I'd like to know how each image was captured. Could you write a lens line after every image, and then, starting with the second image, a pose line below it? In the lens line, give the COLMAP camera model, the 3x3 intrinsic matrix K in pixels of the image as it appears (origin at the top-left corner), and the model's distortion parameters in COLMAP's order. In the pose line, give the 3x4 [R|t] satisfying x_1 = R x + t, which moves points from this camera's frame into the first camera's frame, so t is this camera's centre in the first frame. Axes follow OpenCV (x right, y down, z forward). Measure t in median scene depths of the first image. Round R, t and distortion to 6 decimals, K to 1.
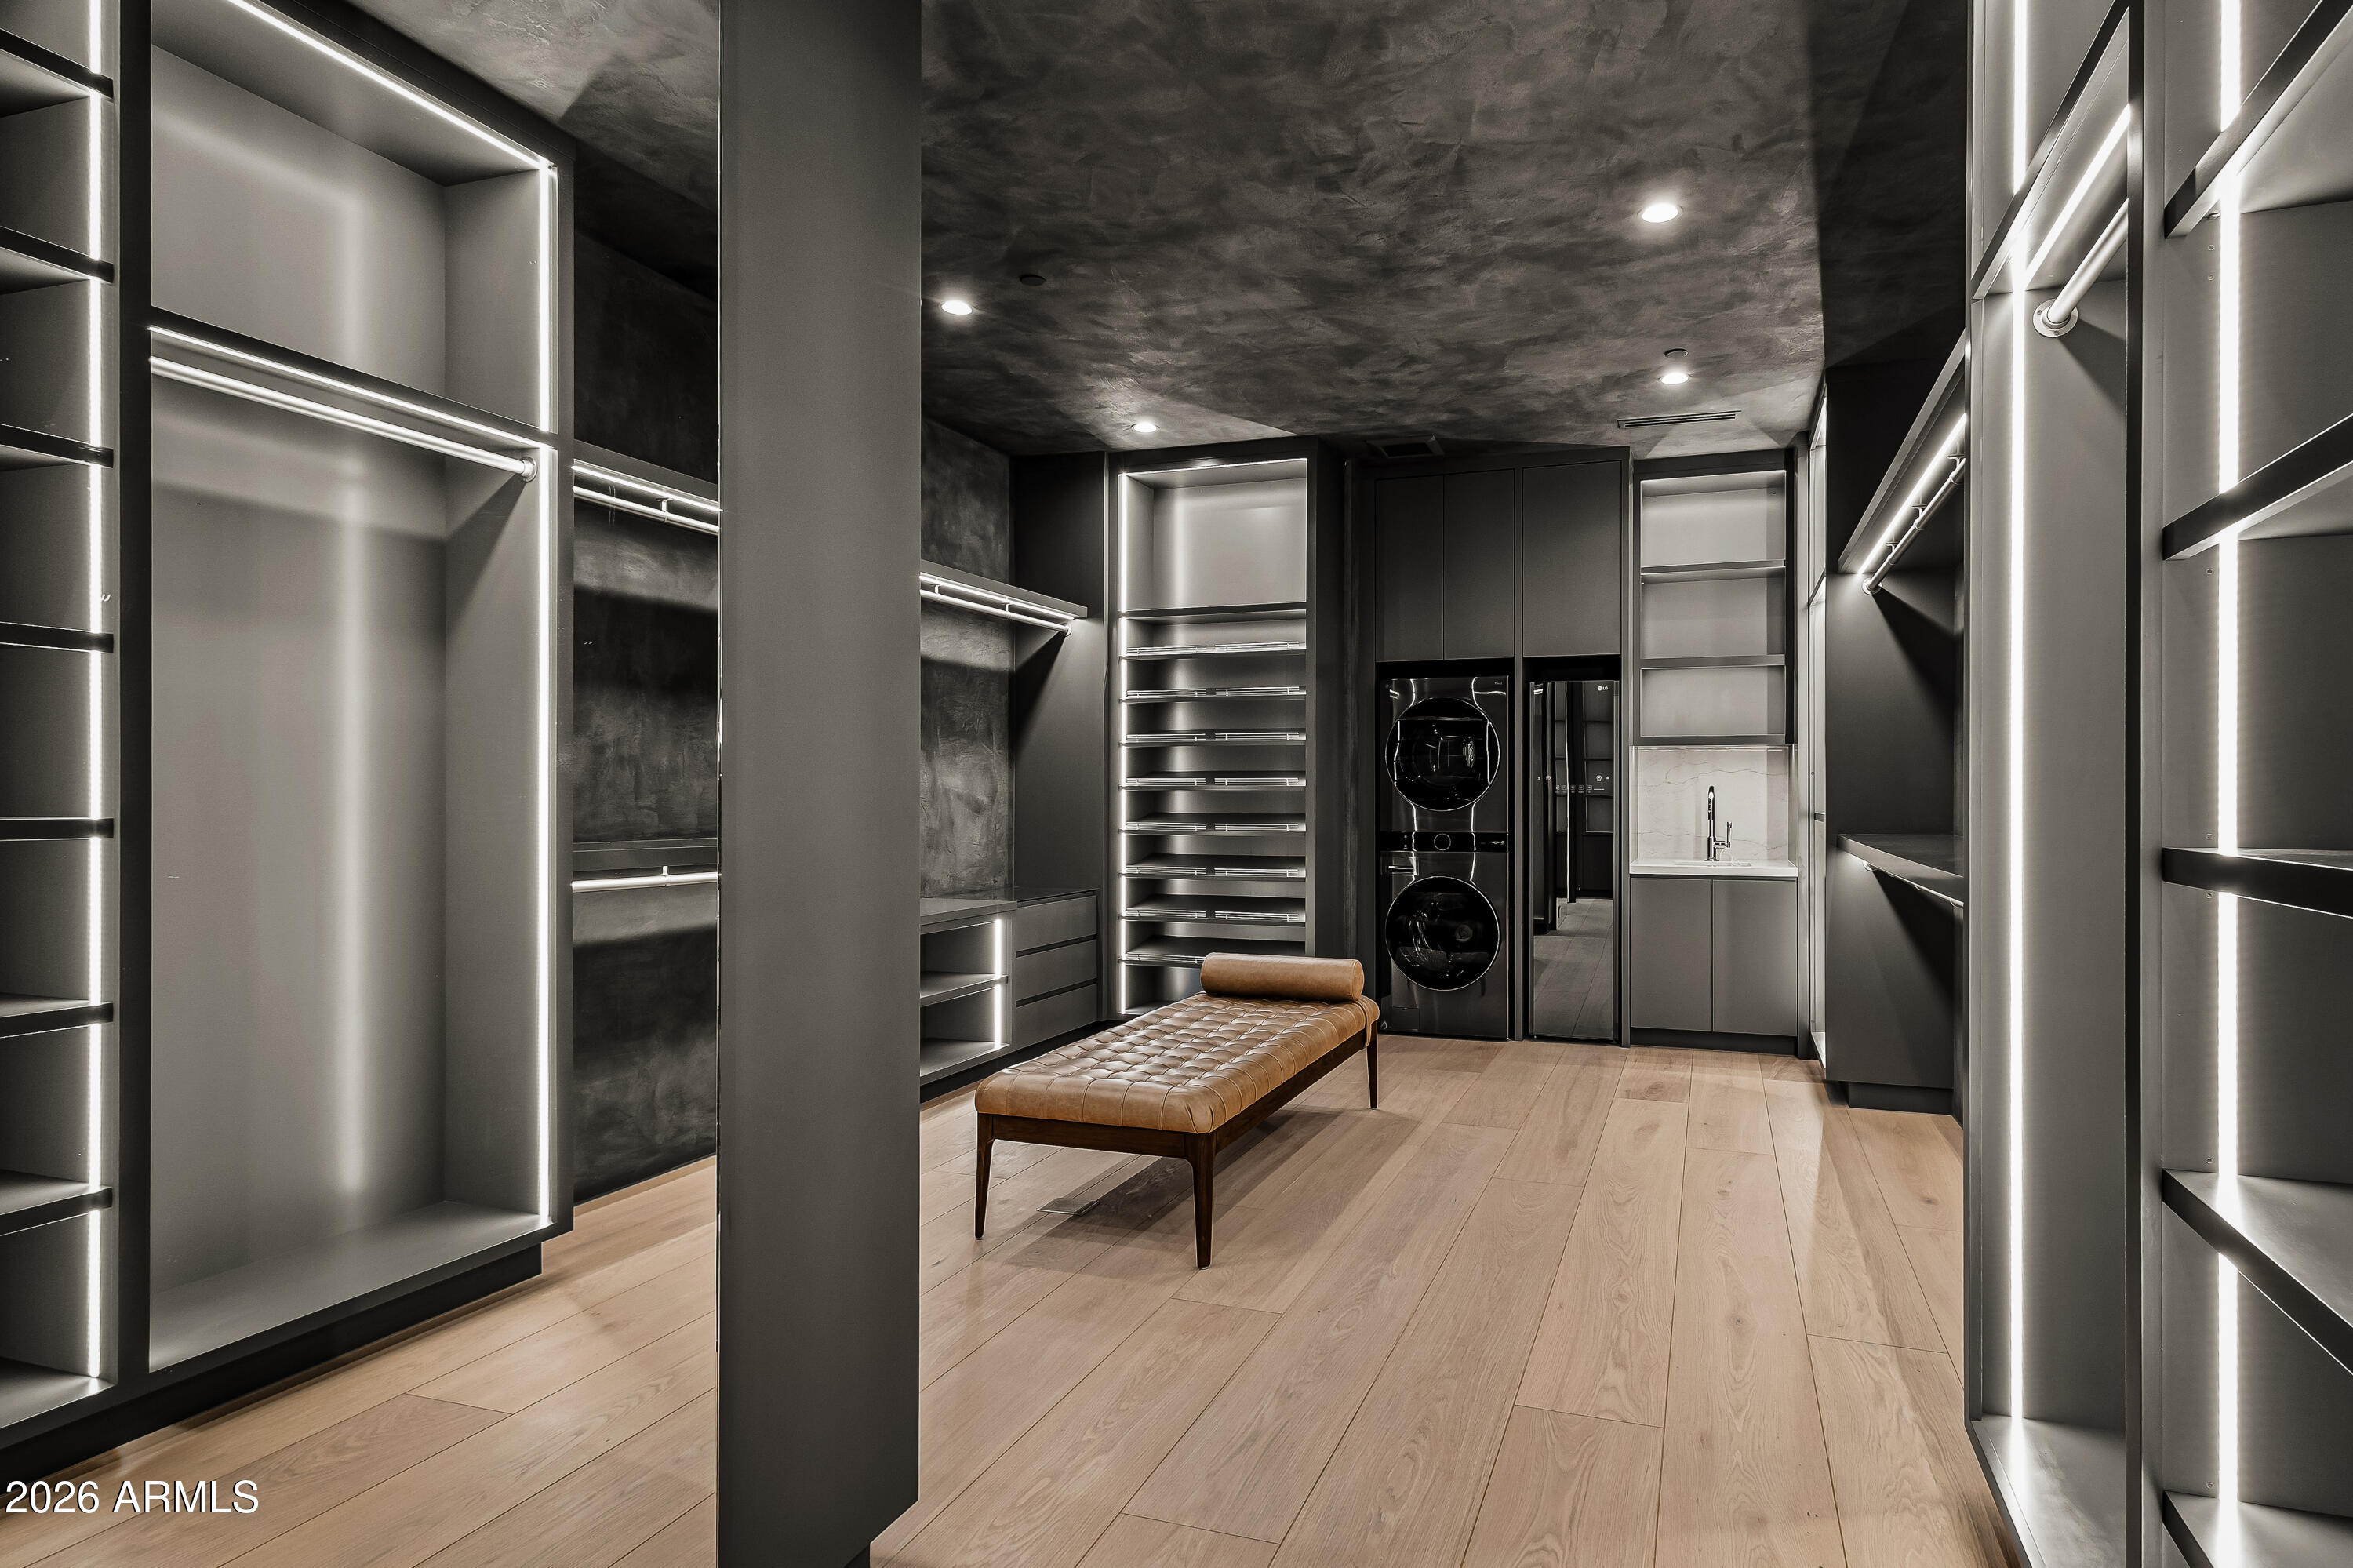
lens RADIAL K [[1348.8, 0, 1180.3], [0, 1348.8, 791.1], [0, 0, 1]] dist [0.001197, -0.000194]
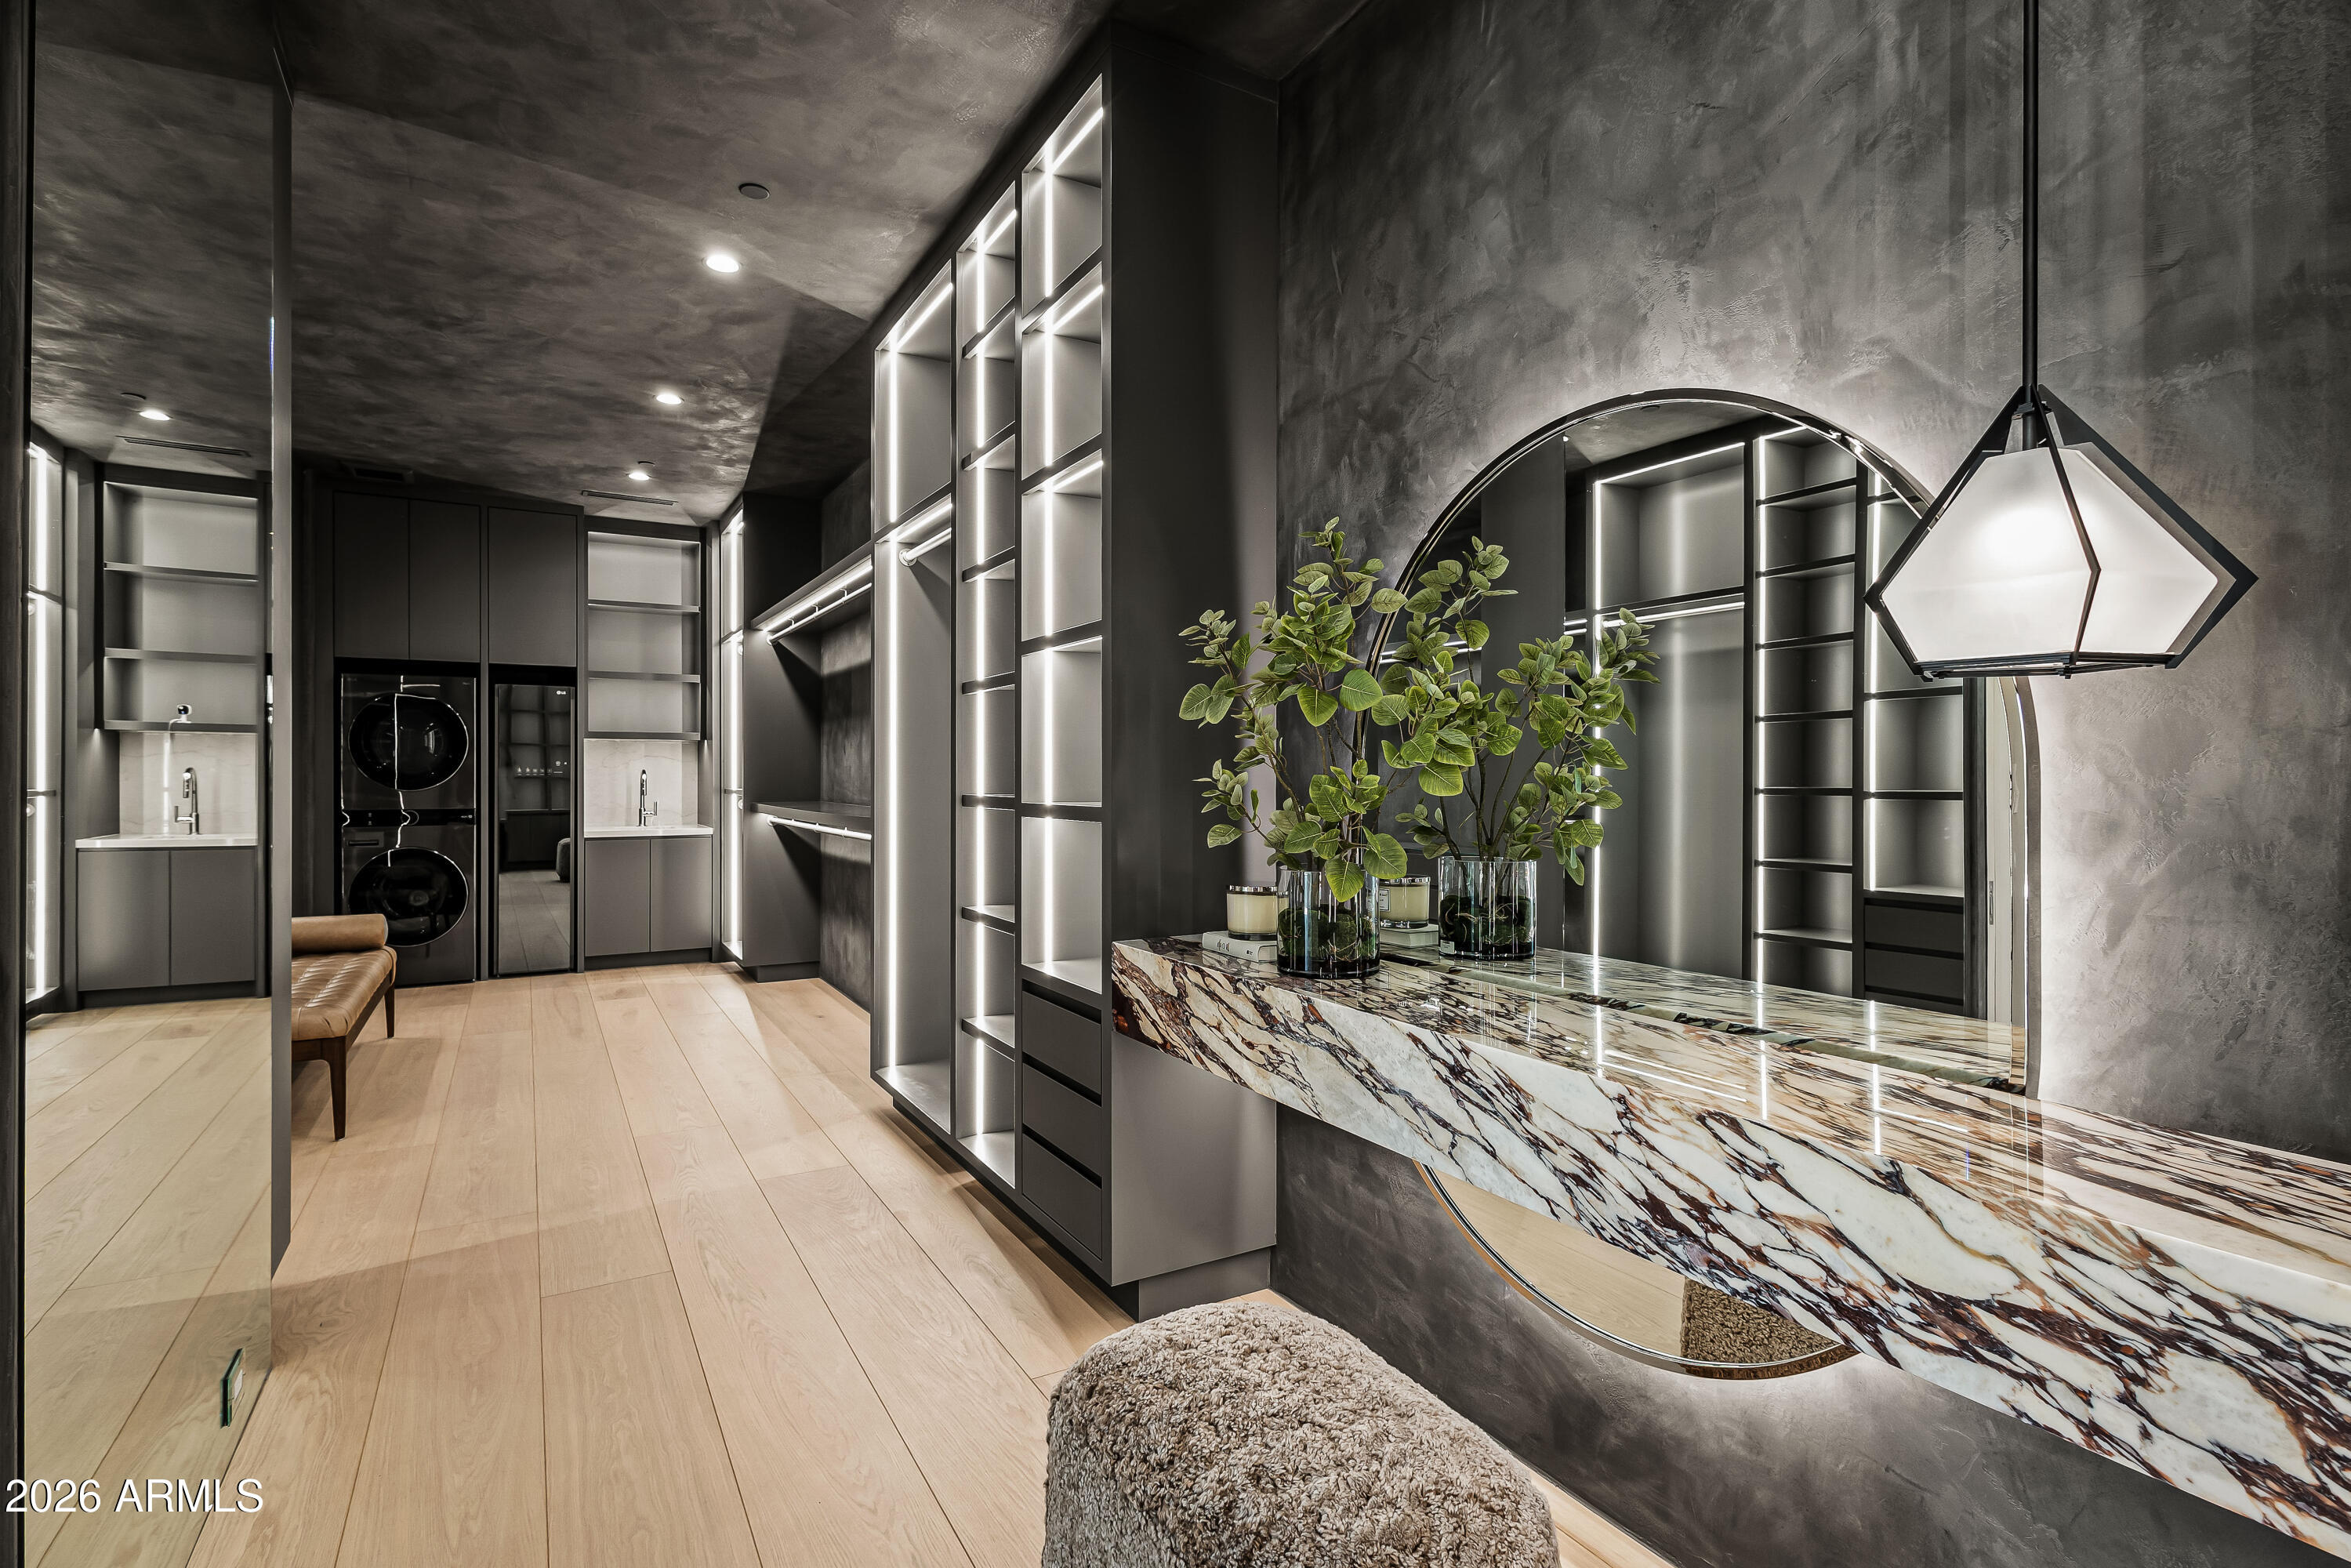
lens RADIAL K [[1140.1, 0, 1175.5], [0, 1140.1, 784.0], [0, 0, 1]] dist [0.006224, -0.000956]
pose [[0.654340, -0.007760, 0.756160, -0.141623], [0.000694, 0.999953, 0.009662, -0.000154], [-0.756200, -0.005798, 0.654315, -0.163646]]
